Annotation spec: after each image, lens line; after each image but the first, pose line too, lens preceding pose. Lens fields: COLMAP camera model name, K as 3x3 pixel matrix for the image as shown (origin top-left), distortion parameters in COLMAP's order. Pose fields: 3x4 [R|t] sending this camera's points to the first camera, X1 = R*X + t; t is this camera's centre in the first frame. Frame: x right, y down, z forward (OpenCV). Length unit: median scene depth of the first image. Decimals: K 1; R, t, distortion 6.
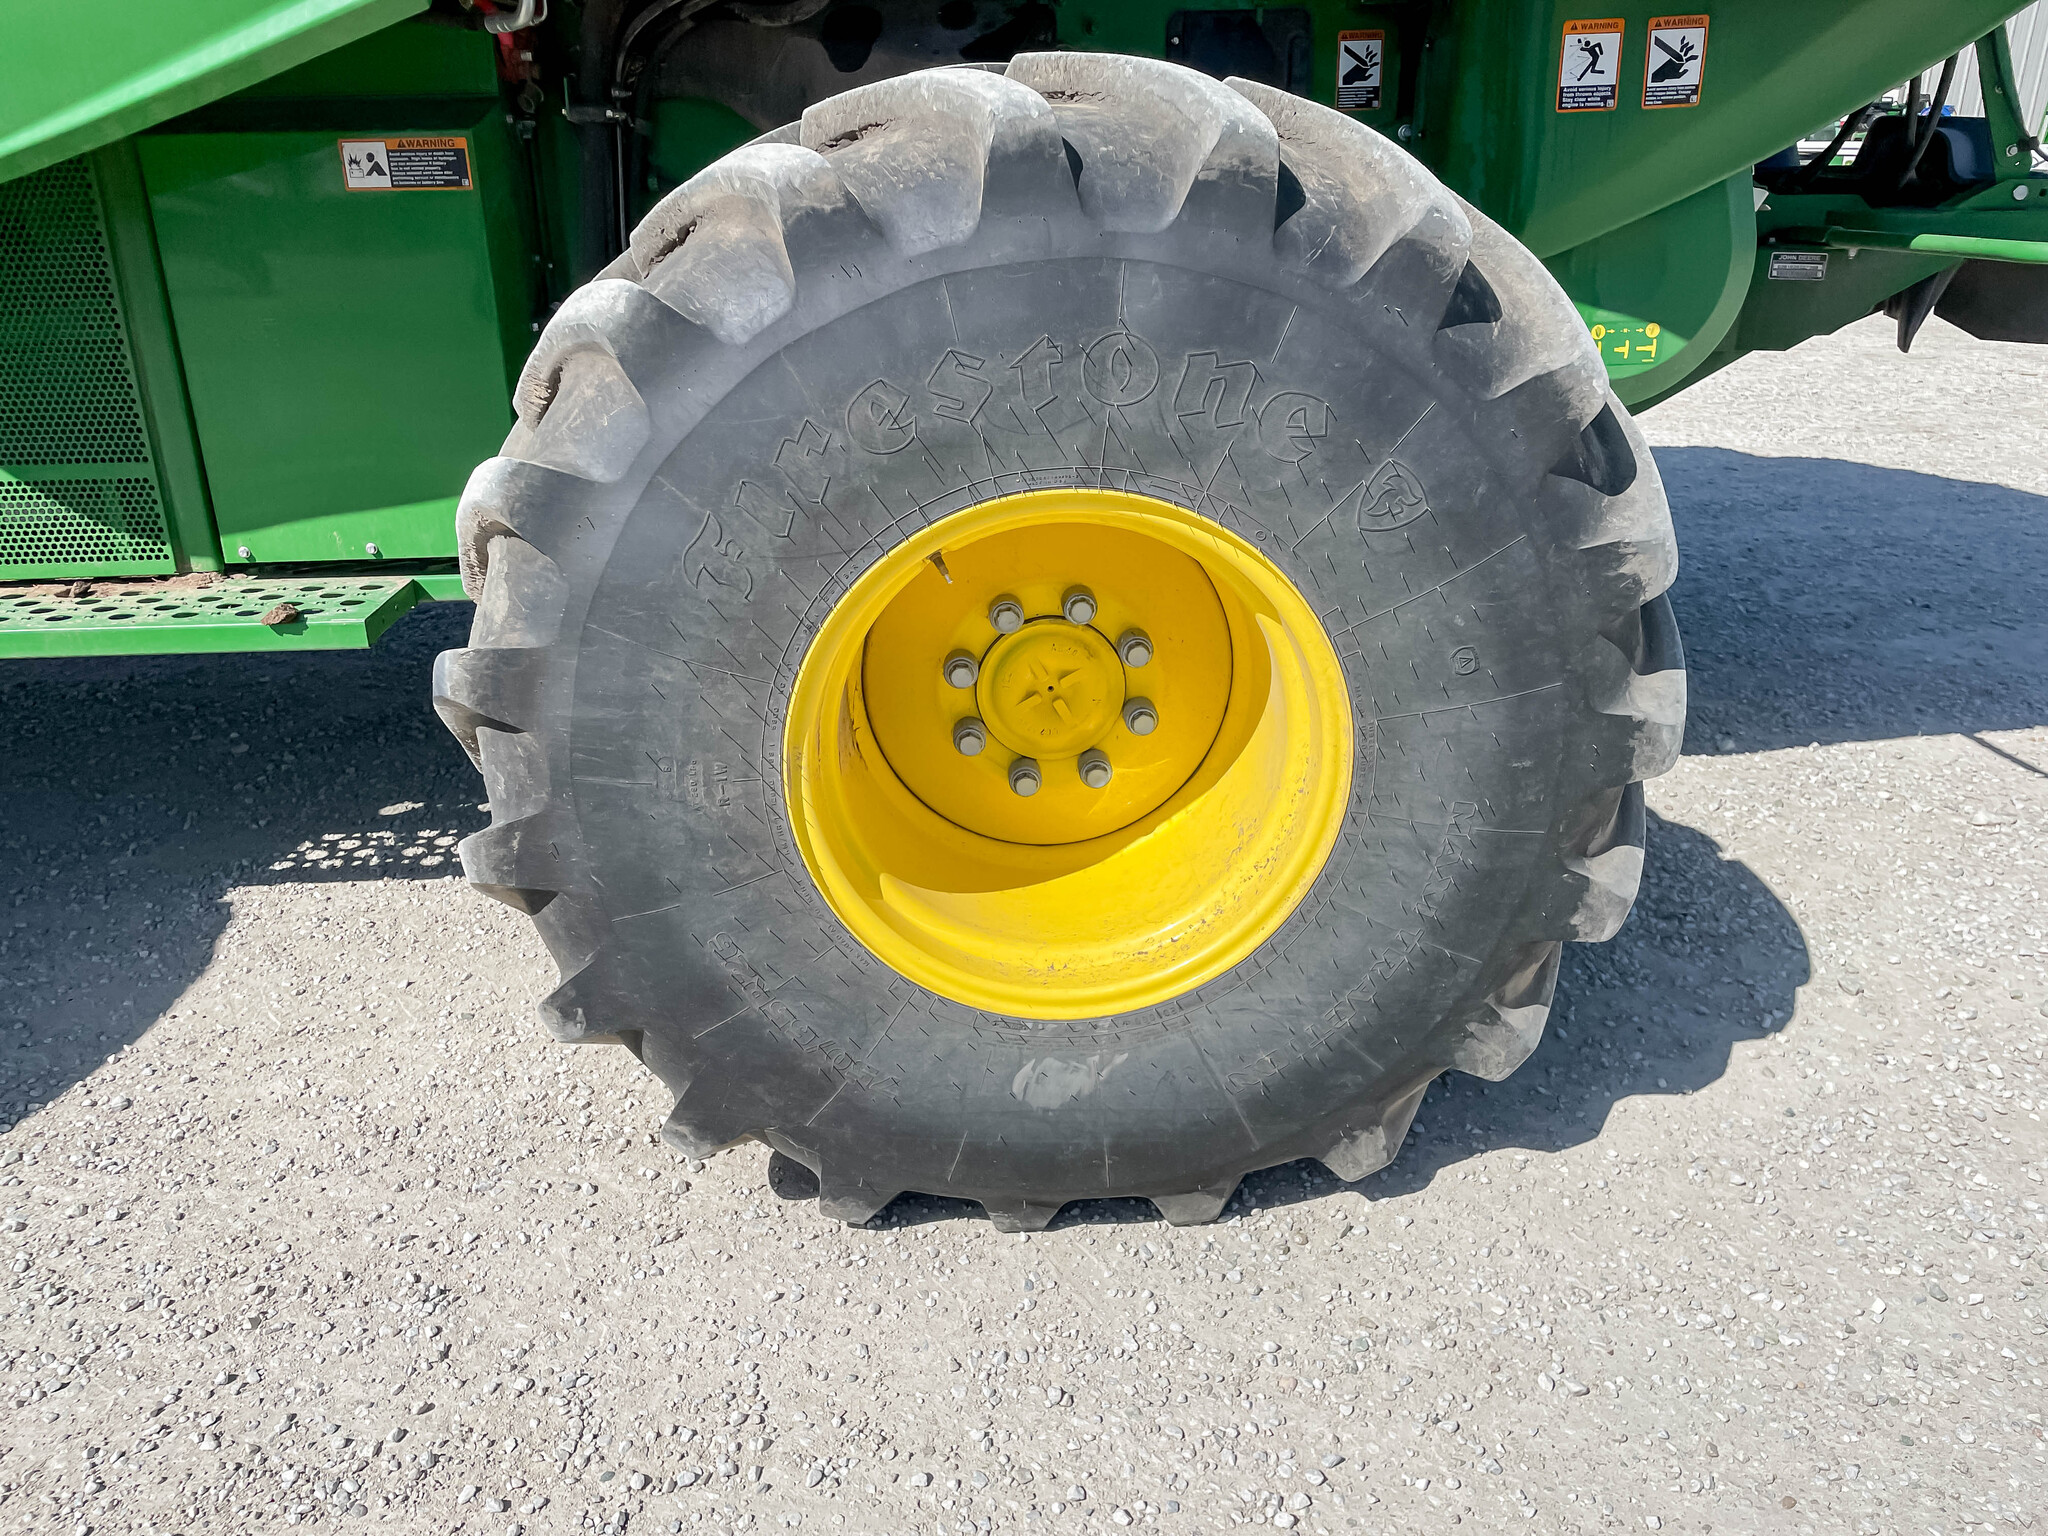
lens RADIAL K [[1524.8, 0, 985.2], [0, 1524.8, 757.5], [0, 0, 1]] dist [0.080216, -0.094180]
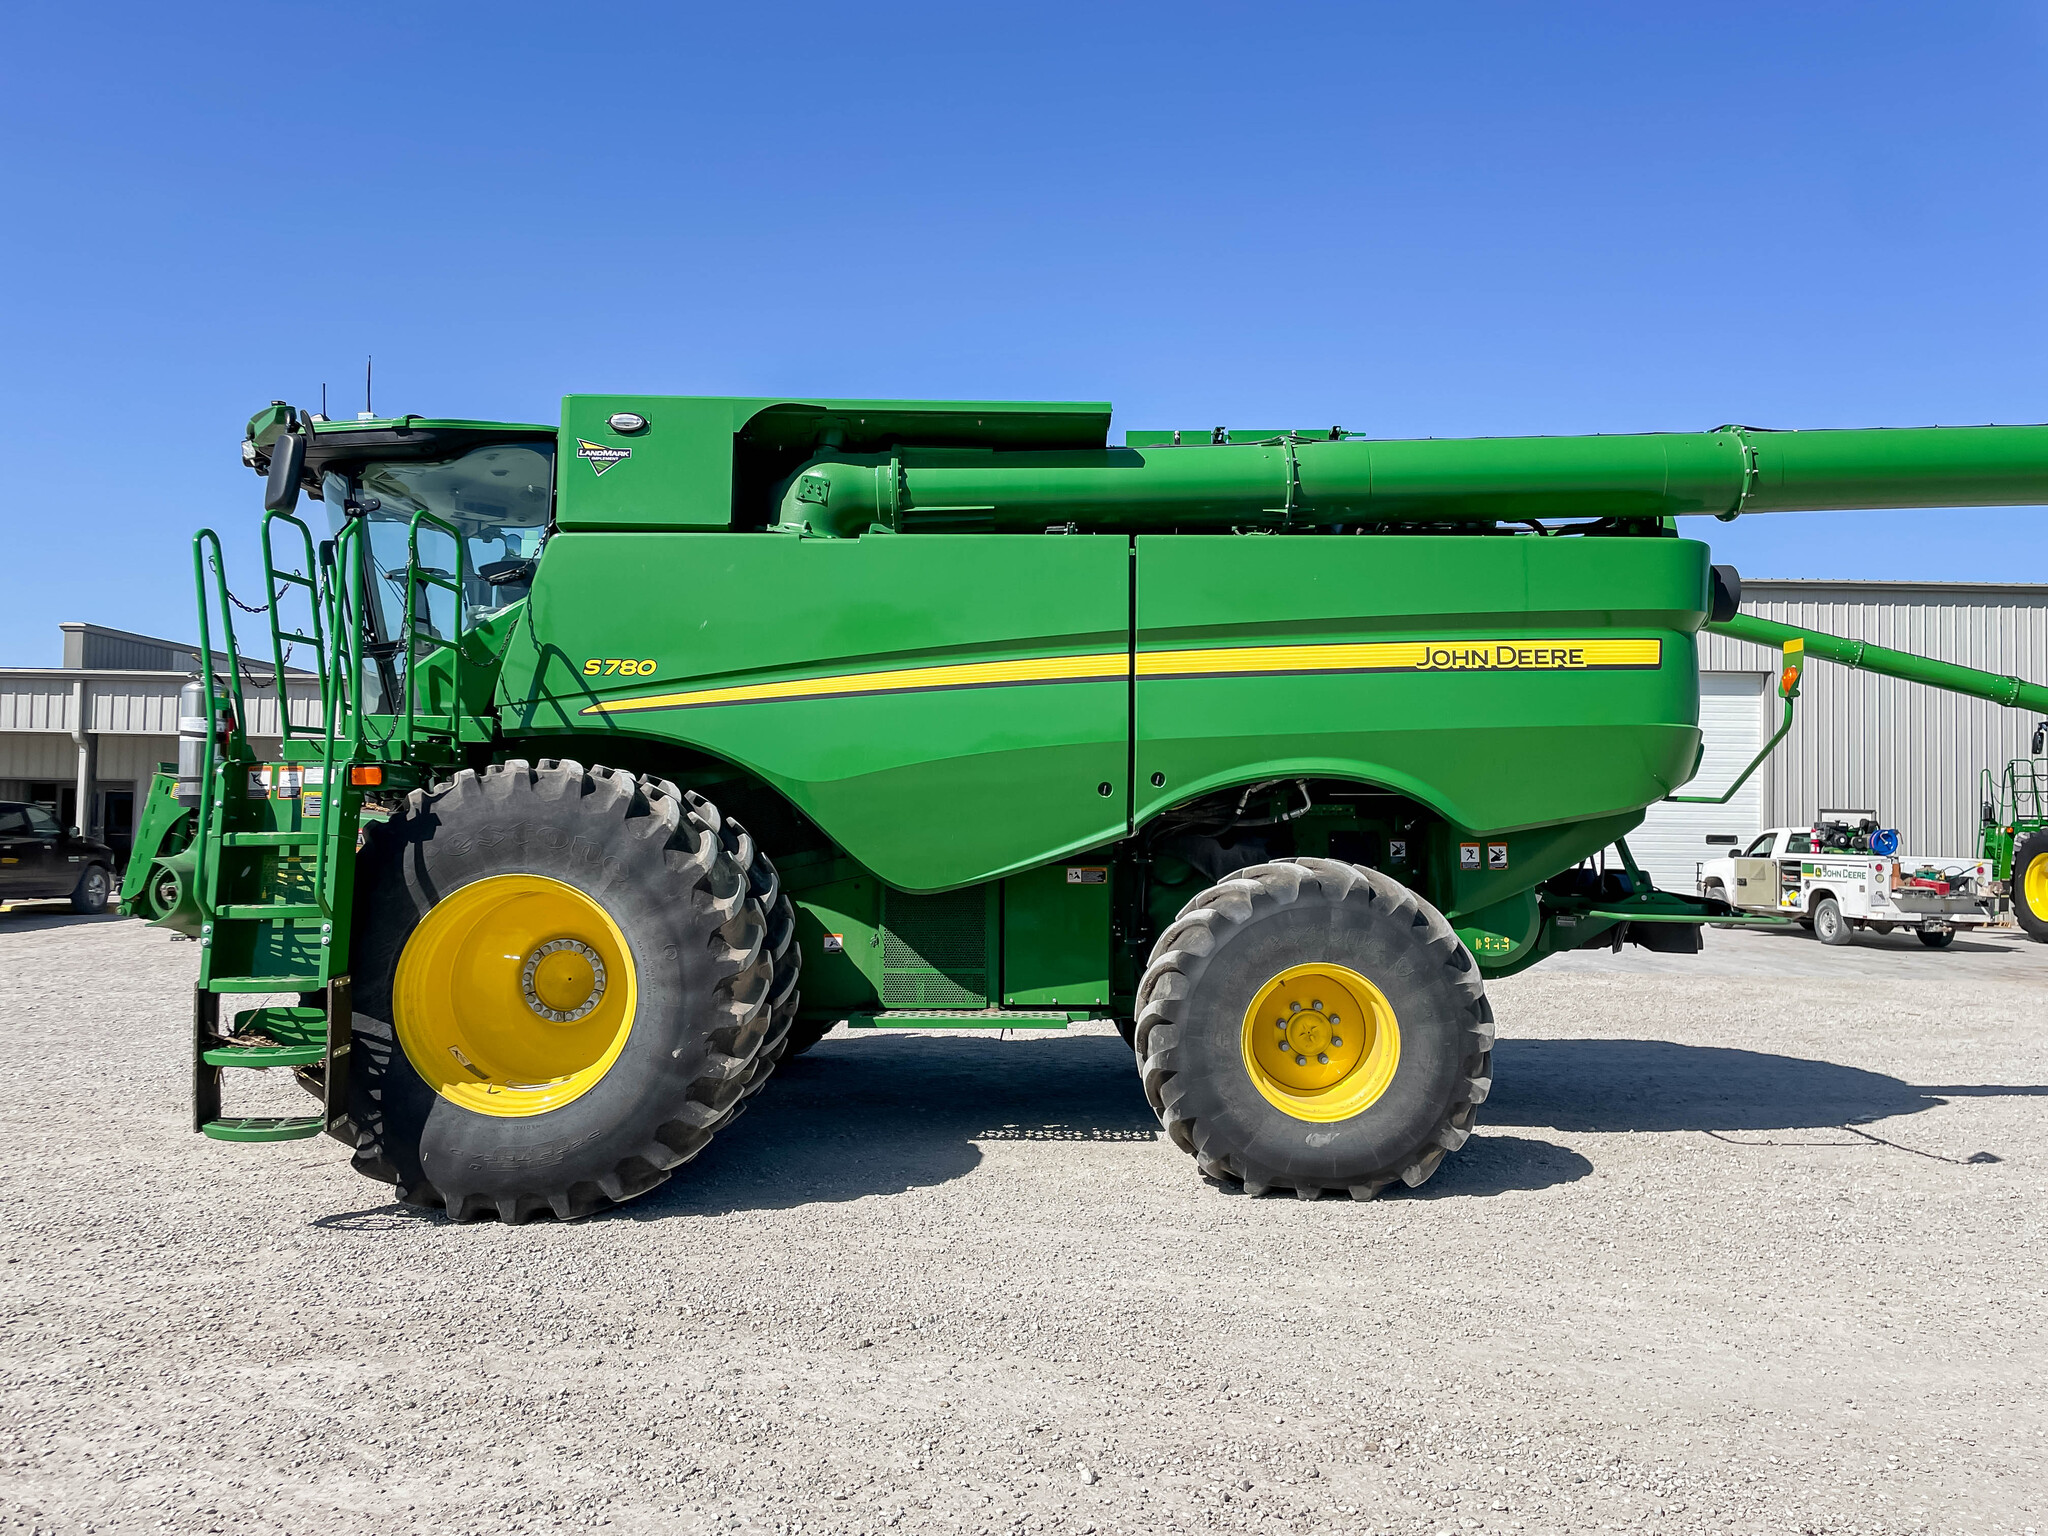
lens RADIAL K [[1524.8, 0, 1027.9], [0, 1524.8, 759.7], [0, 0, 1]] dist [0.080216, -0.094180]
pose [[0.998544, 0.021031, -0.049676, -0.462759], [-0.039551, 0.911652, -0.409055, 0.896393], [0.036684, 0.410424, 0.911157, -2.560669]]
